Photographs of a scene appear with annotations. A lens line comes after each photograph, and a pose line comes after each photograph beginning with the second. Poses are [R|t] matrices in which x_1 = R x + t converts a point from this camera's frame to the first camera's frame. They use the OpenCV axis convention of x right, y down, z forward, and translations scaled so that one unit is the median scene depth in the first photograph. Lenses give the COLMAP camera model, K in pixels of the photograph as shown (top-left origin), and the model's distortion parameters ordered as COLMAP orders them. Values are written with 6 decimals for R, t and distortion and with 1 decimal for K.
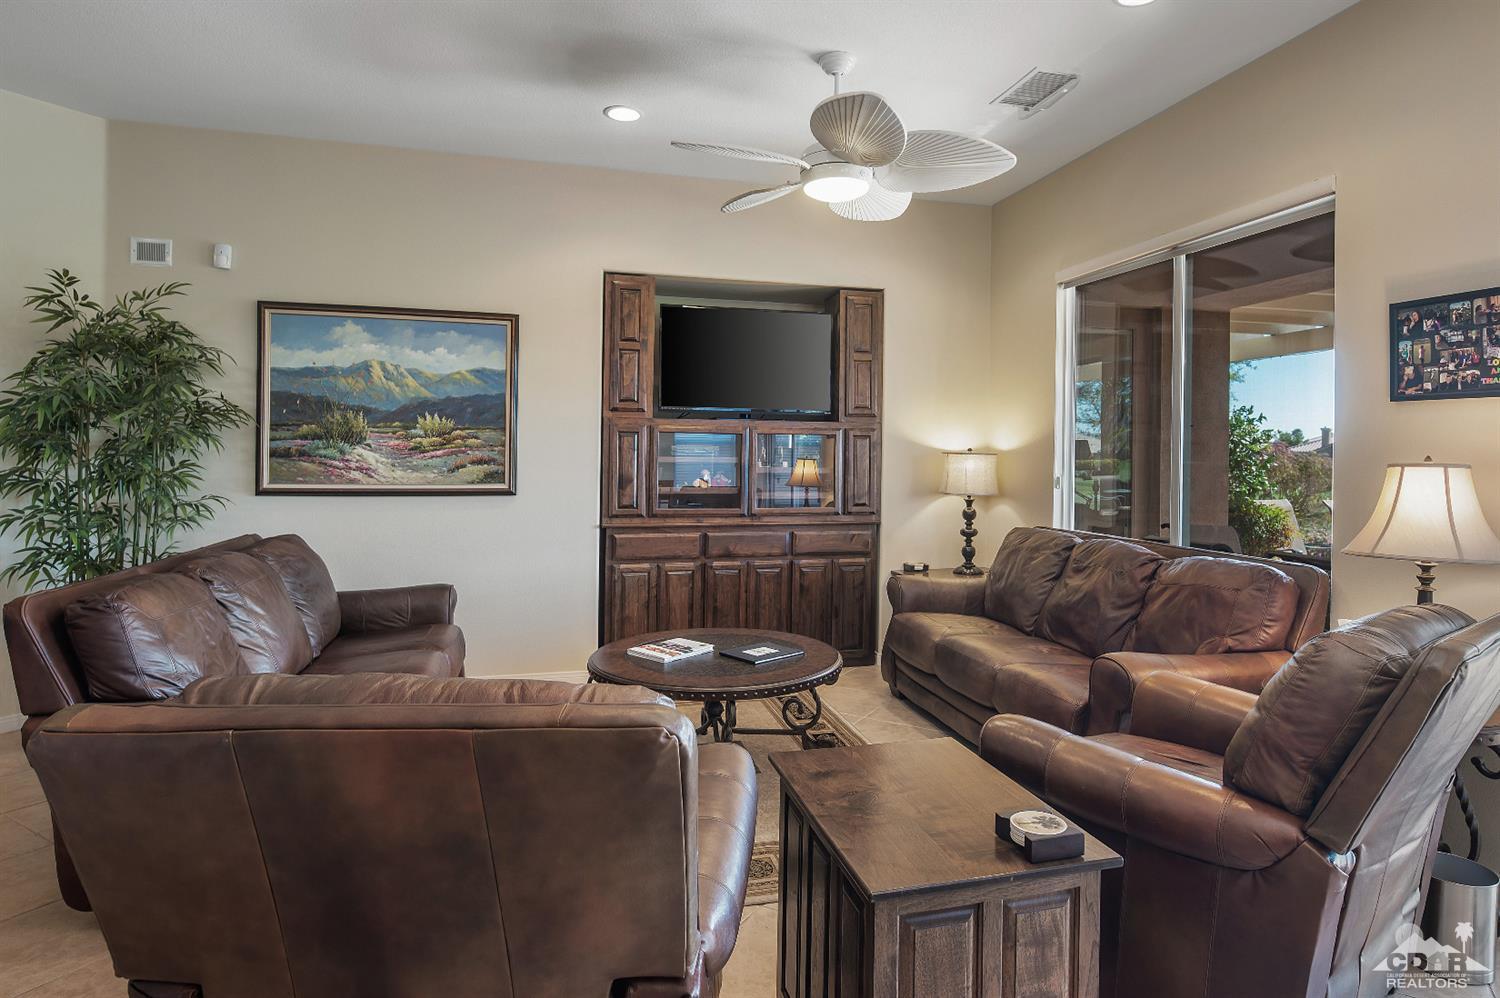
lens RADIAL K [[838.0, 0, 797.9], [0, 838.0, 481.4], [0, 0, 1]] dist [-0.004294, -0.001357]
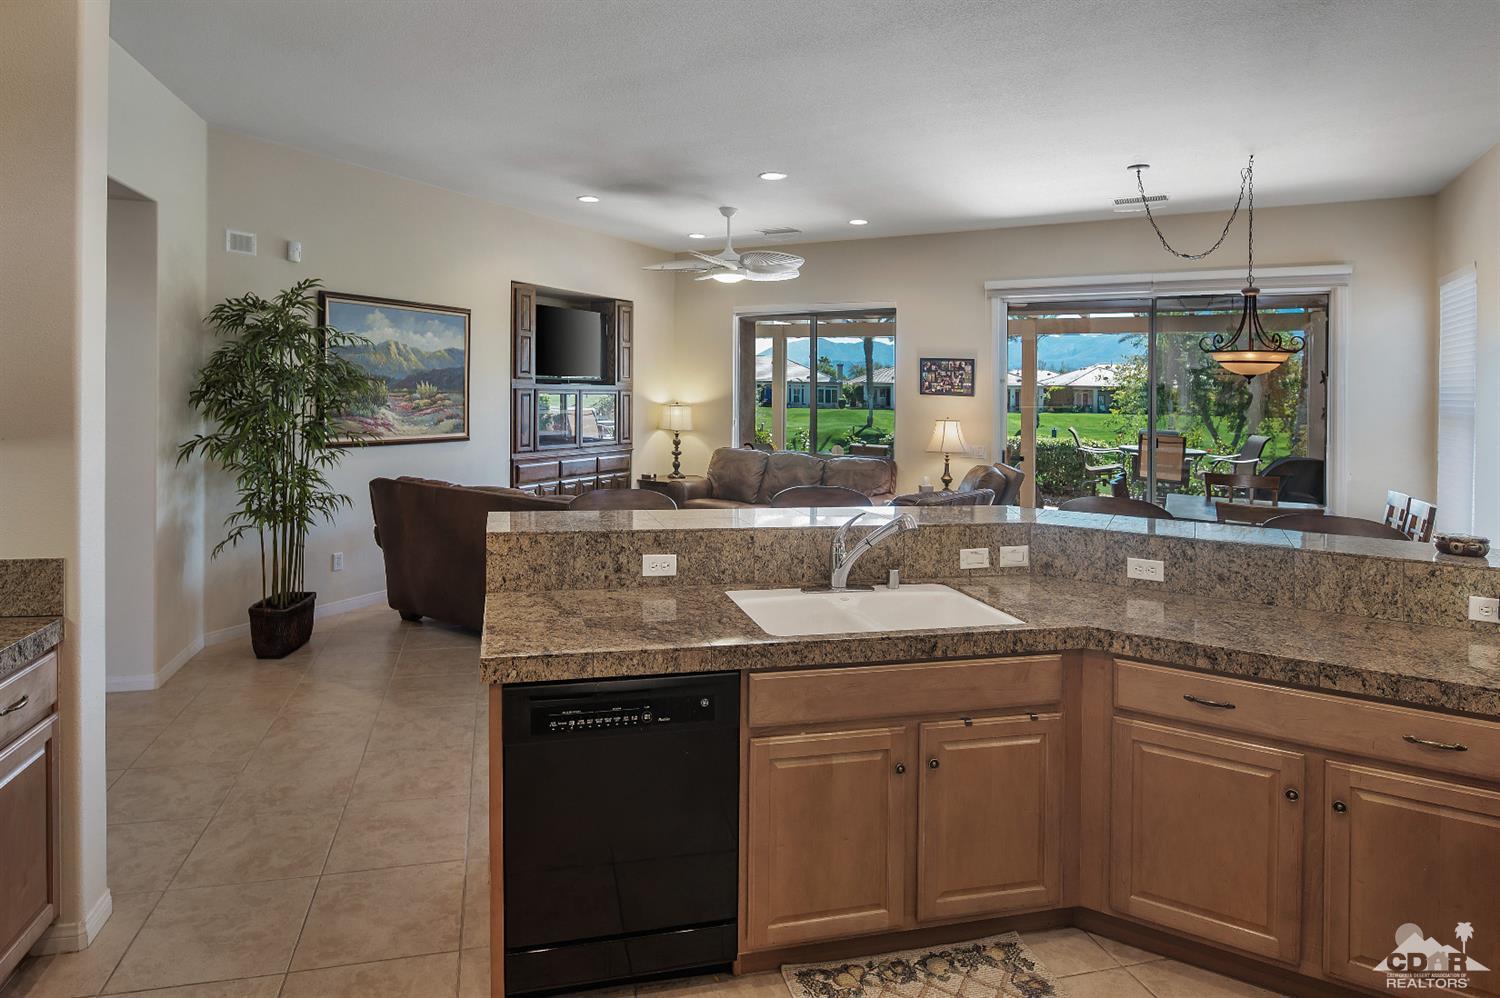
lens RADIAL K [[791.8, 0, 746.3], [0, 791.8, 484.1], [0, 0, 1]] dist [0.004456, 0.000739]
pose [[0.709893, -0.072302, 0.700589, -0.944361], [-0.001542, 0.994555, 0.104202, -0.049529], [-0.704308, -0.075052, 0.705916, -0.264621]]
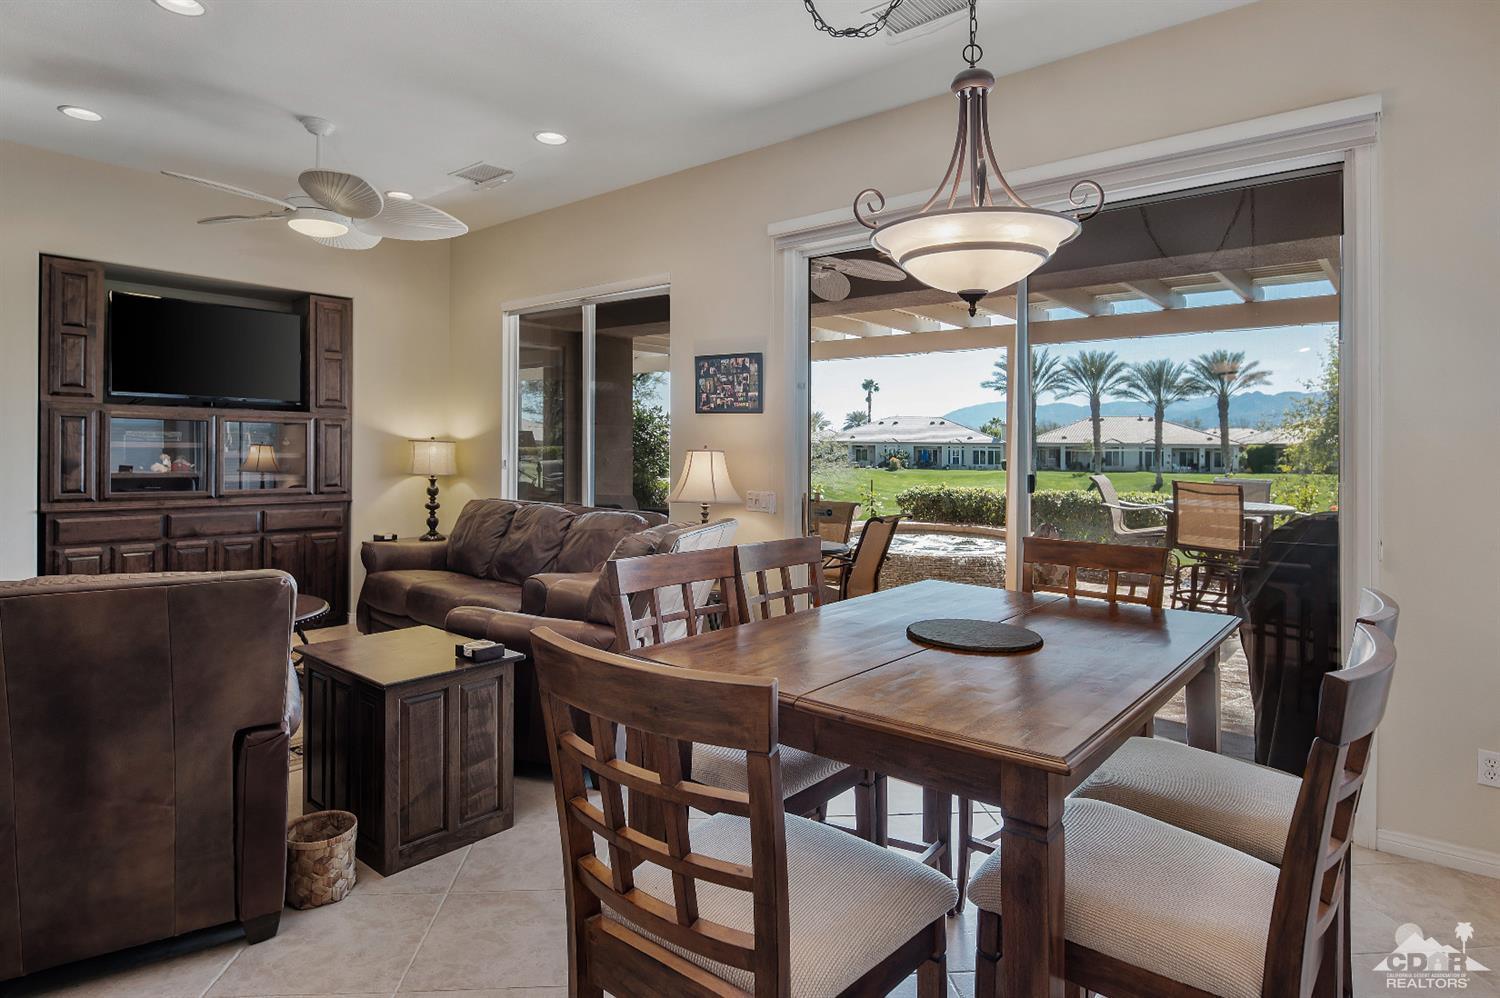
lens RADIAL K [[796.3, 0, 759.5], [0, 796.3, 471.2], [0, 0, 1]] dist [-0.002305, -0.001845]
pose [[0.827796, -0.011612, 0.560909, -0.058737], [0.008997, 0.999932, 0.007421, 0.006850], [-0.560957, -0.001097, 0.827844, -0.258639]]
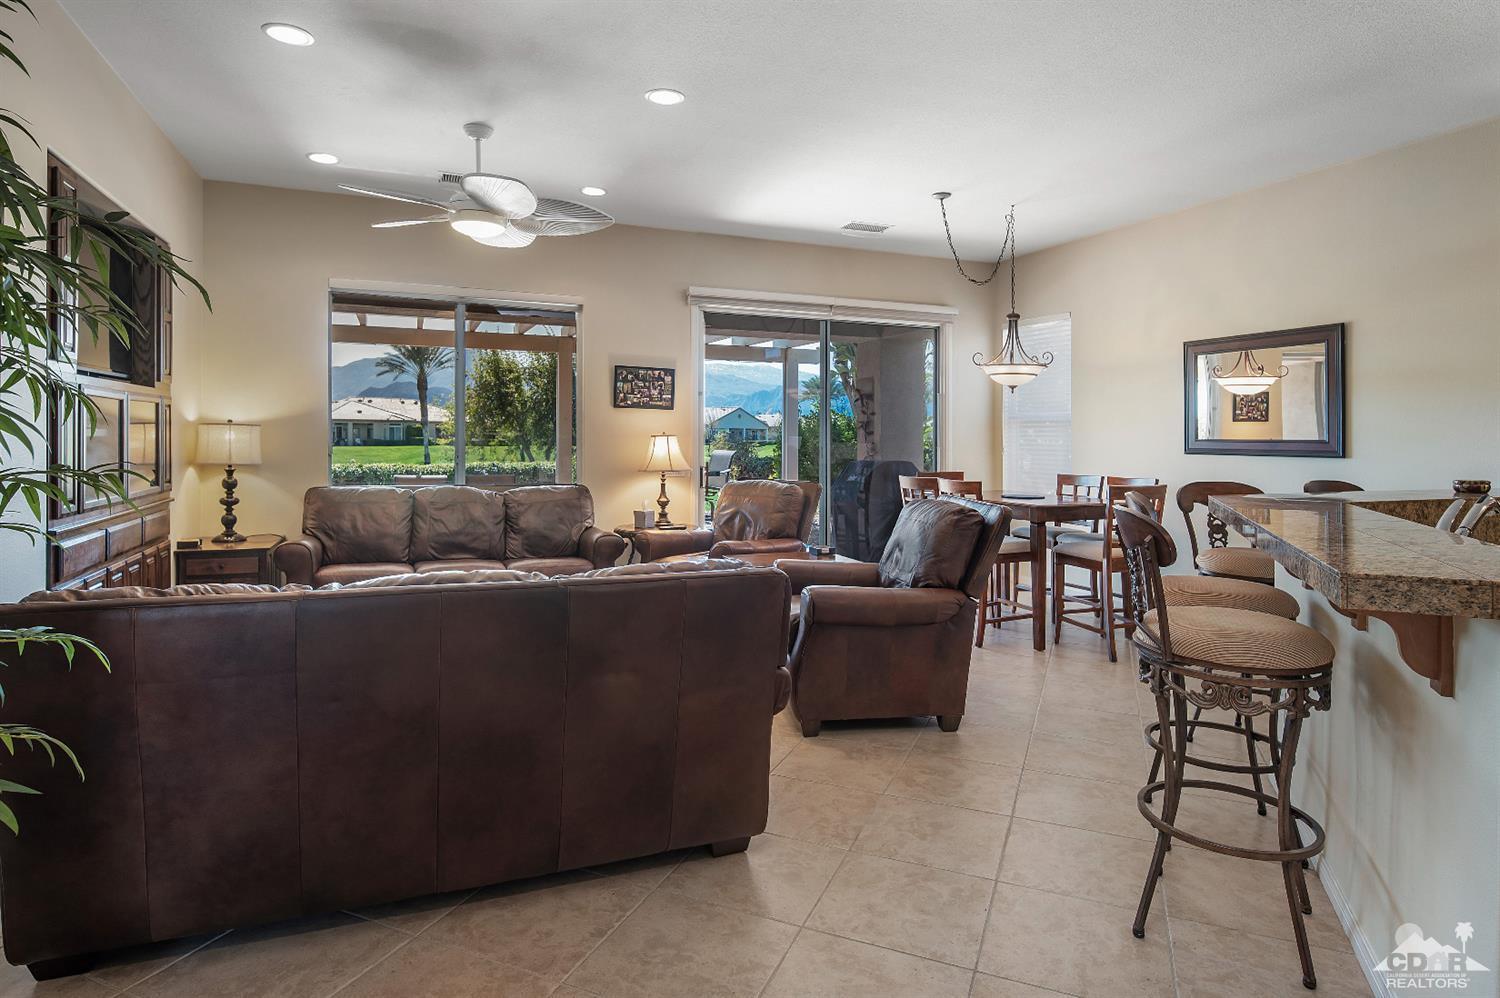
lens RADIAL K [[796.8, 0, 730.3], [0, 796.8, 445.9], [0, 0, 1]] dist [-0.002767, 0.000000]
pose [[-0.071624, -0.021555, 0.997199, -0.937467], [0.017034, 0.999594, 0.022830, -0.021741], [-0.997286, 0.018621, -0.071228, 0.526083]]
